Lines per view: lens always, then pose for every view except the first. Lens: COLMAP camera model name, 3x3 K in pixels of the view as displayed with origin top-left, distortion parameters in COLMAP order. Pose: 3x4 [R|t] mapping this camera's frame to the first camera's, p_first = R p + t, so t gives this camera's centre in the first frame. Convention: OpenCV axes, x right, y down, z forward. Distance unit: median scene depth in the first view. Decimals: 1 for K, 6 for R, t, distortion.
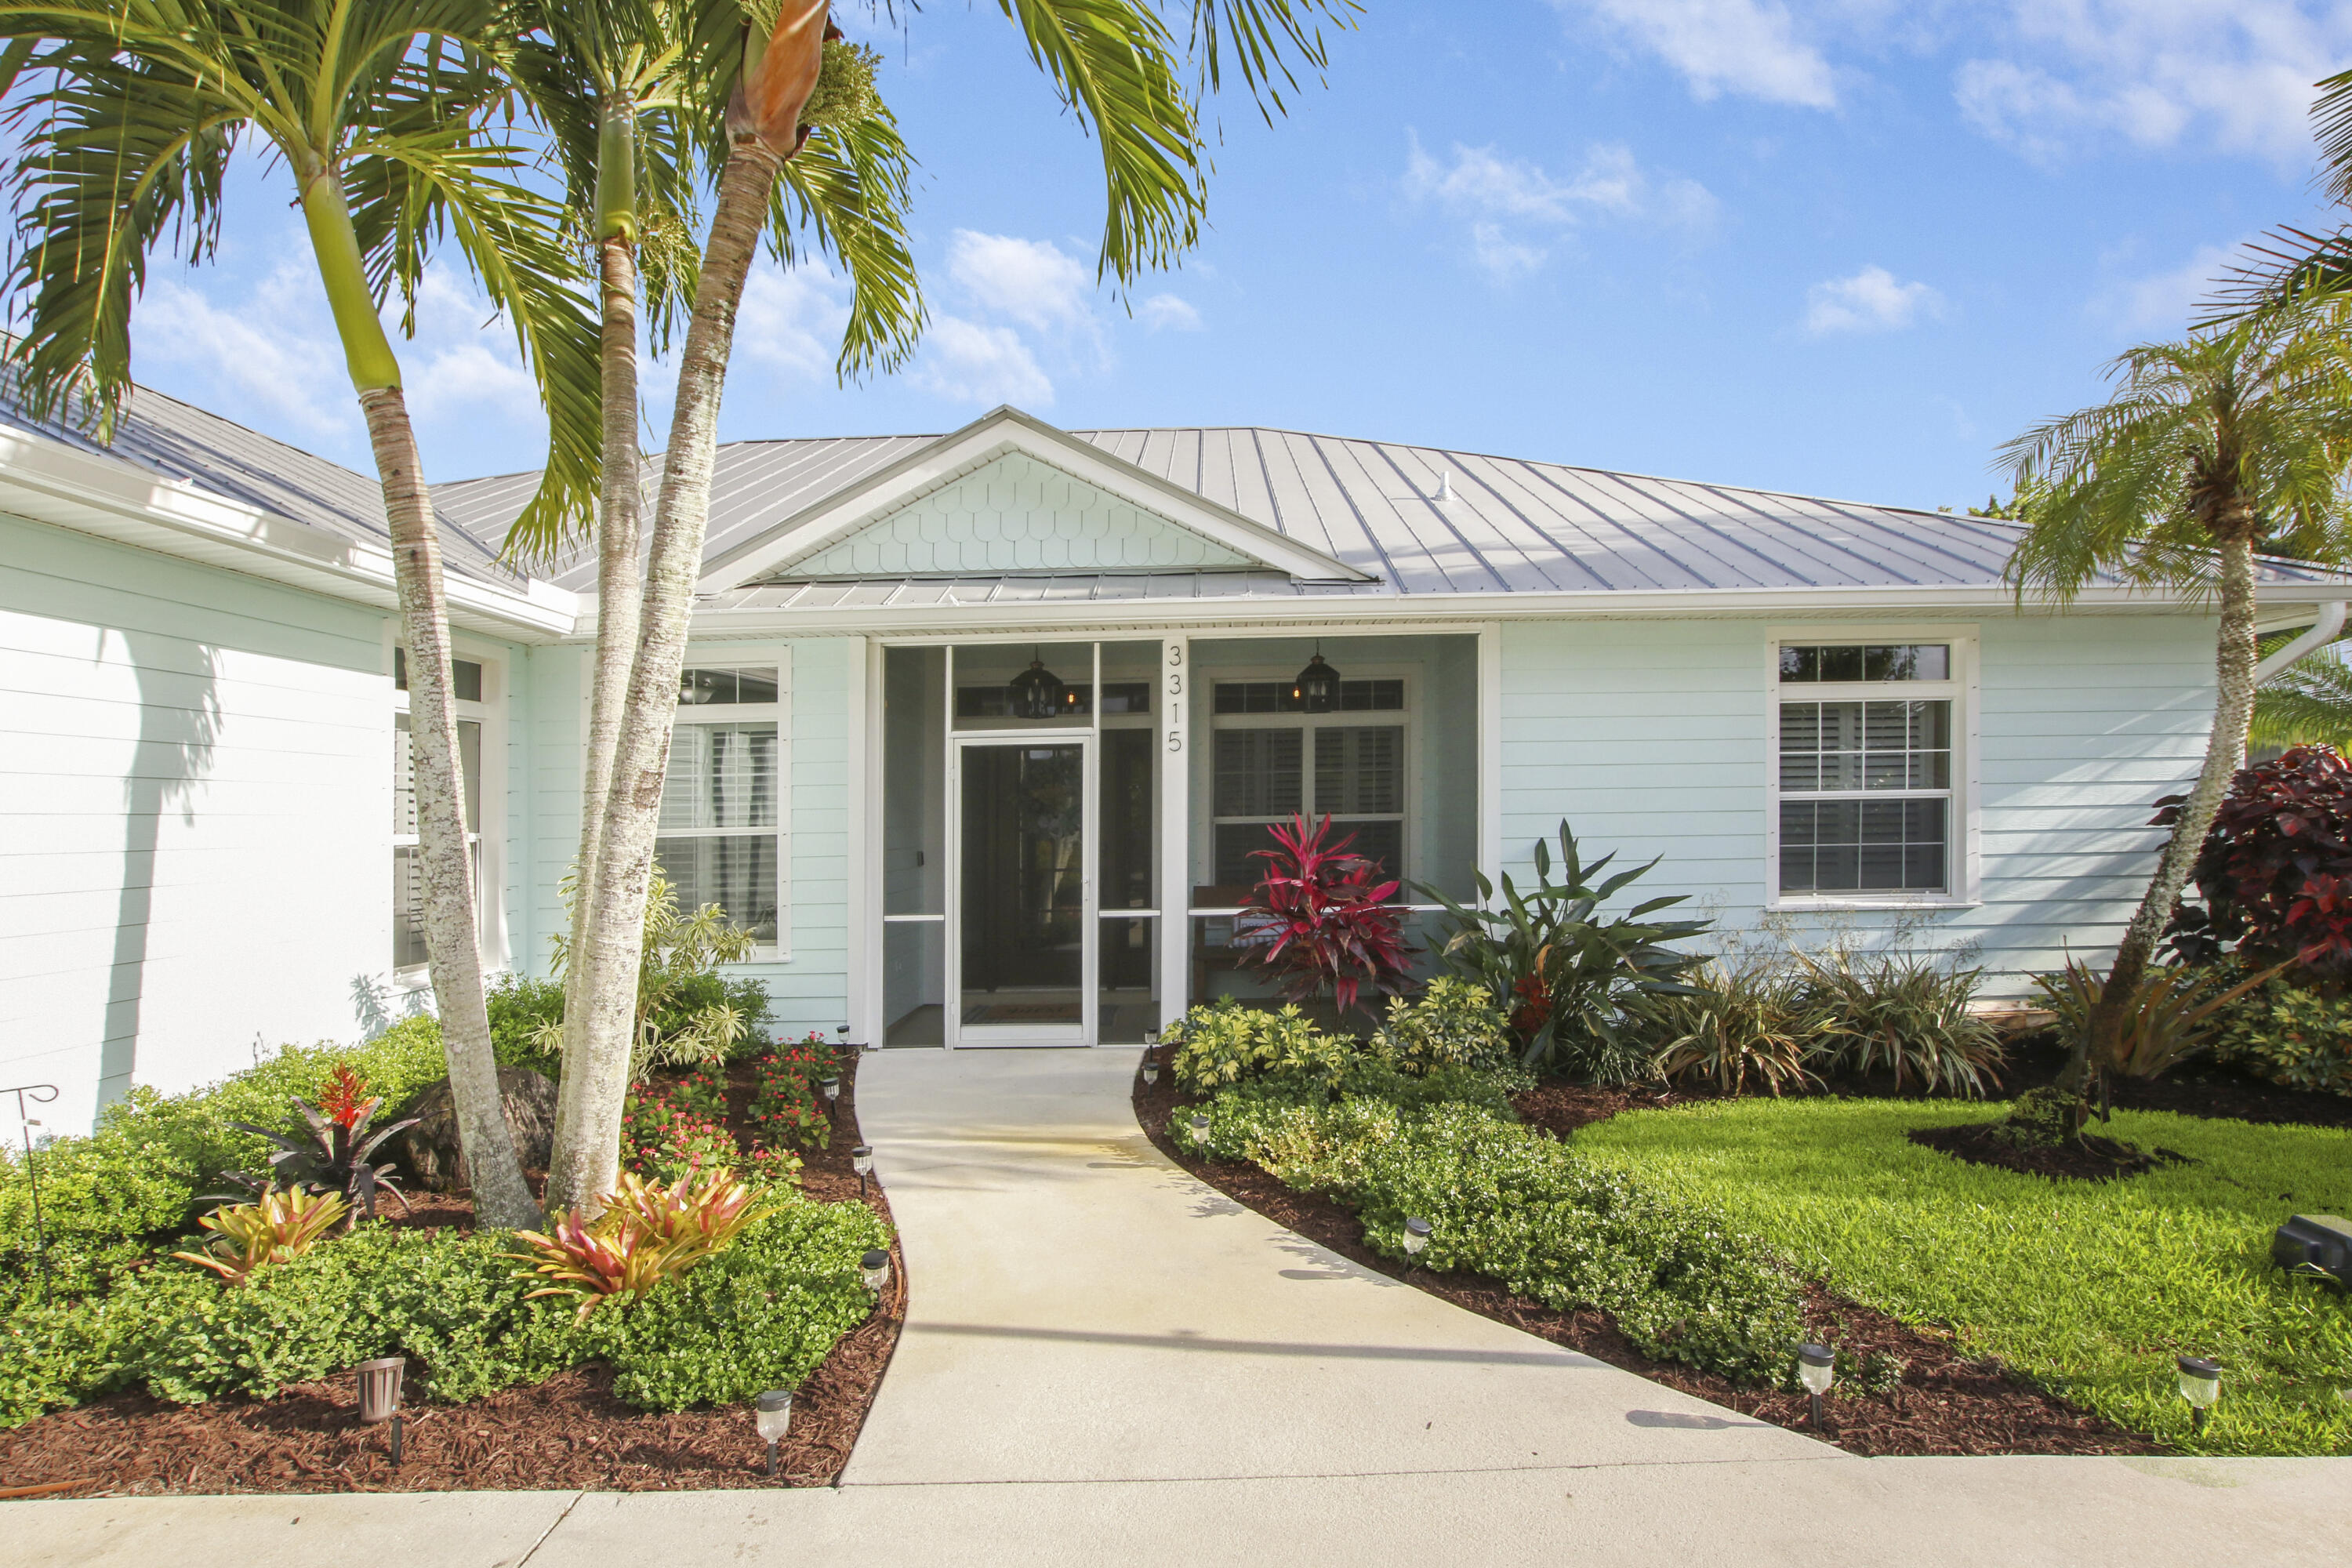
lens RADIAL K [[1107.5, 0, 1176.9], [0, 1107.5, 770.2], [0, 0, 1]] dist [-0.003824, -0.000916]
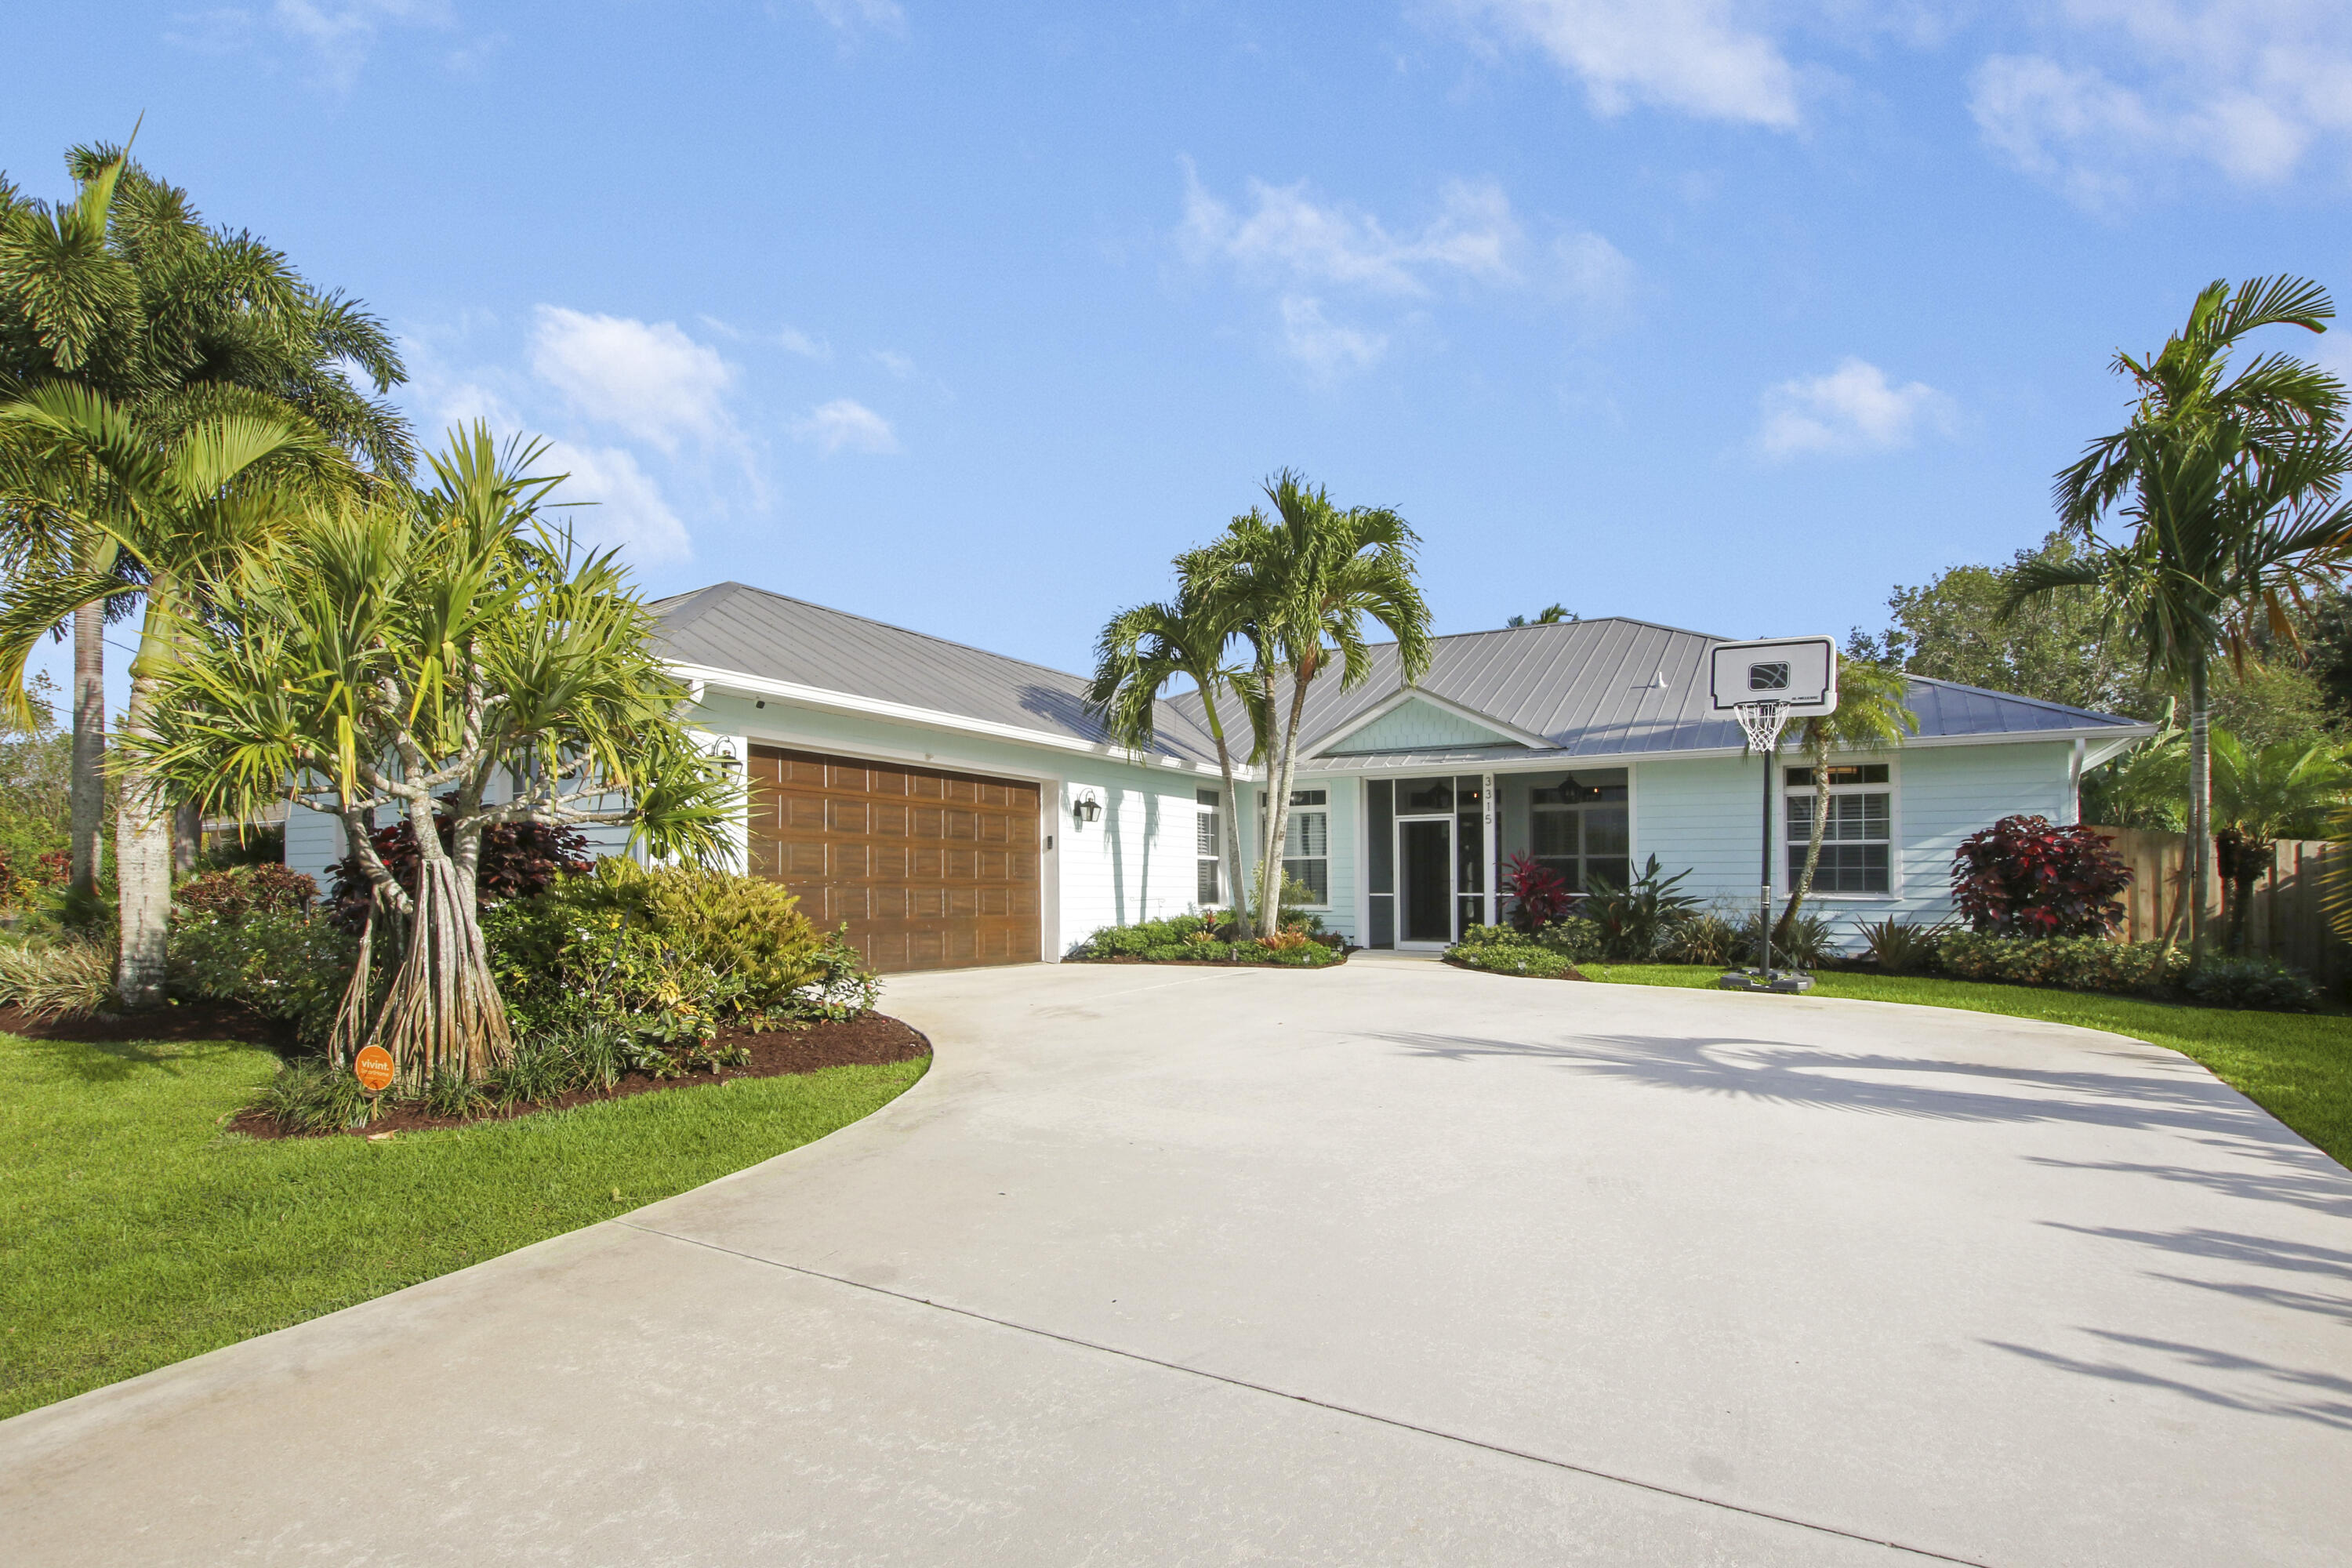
lens RADIAL K [[1107.5, 0, 1176.9], [0, 1107.5, 770.2], [0, 0, 1]] dist [-0.003824, -0.000916]
pose [[0.864106, -0.030723, -0.502372, 0.596462], [0.001110, 0.998249, -0.059138, 0.008700], [0.503309, 0.050544, 0.862627, -1.306720]]
